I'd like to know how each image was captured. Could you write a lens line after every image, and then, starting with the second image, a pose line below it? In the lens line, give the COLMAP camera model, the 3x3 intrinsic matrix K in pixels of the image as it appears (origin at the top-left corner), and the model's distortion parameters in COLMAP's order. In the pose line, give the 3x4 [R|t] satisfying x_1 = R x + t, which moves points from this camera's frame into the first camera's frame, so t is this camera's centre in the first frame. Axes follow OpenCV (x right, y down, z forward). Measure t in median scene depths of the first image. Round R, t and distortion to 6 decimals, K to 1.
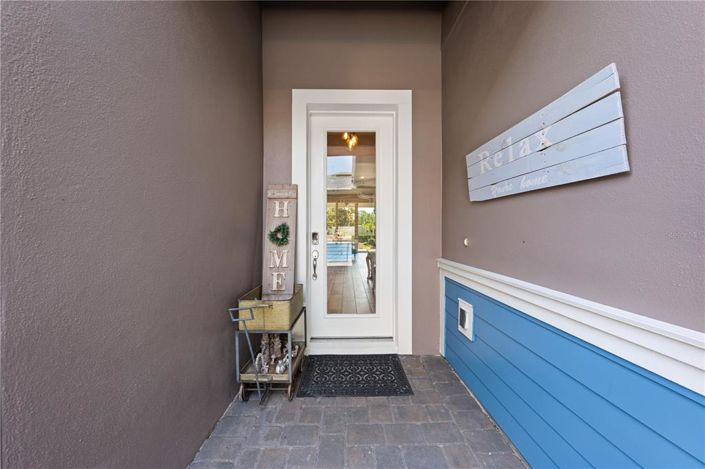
lens RADIAL K [[236.8, 0, 352.0], [0, 236.8, 232.6], [0, 0, 1]] dist [-0.000482, -0.000233]
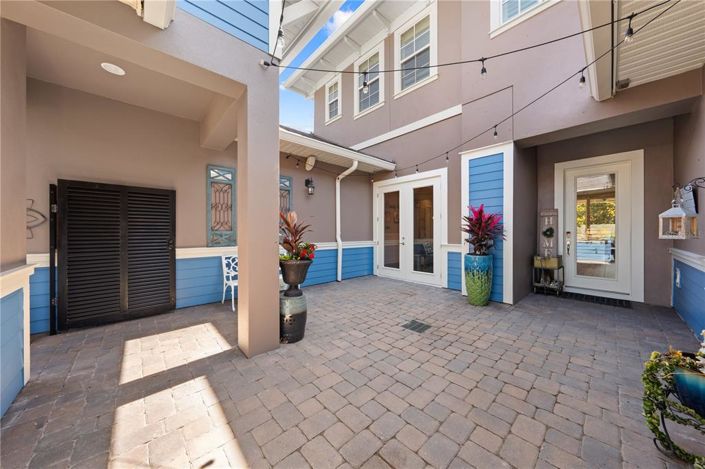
lens RADIAL K [[236.8, 0, 358.0], [0, 236.8, 230.4], [0, 0, 1]] dist [-0.000482, -0.000233]
pose [[0.666755, -0.002722, -0.745272, 0.153233], [-0.000117, 0.999993, -0.003757, -0.003616], [0.745277, 0.002592, 0.666750, -1.743036]]
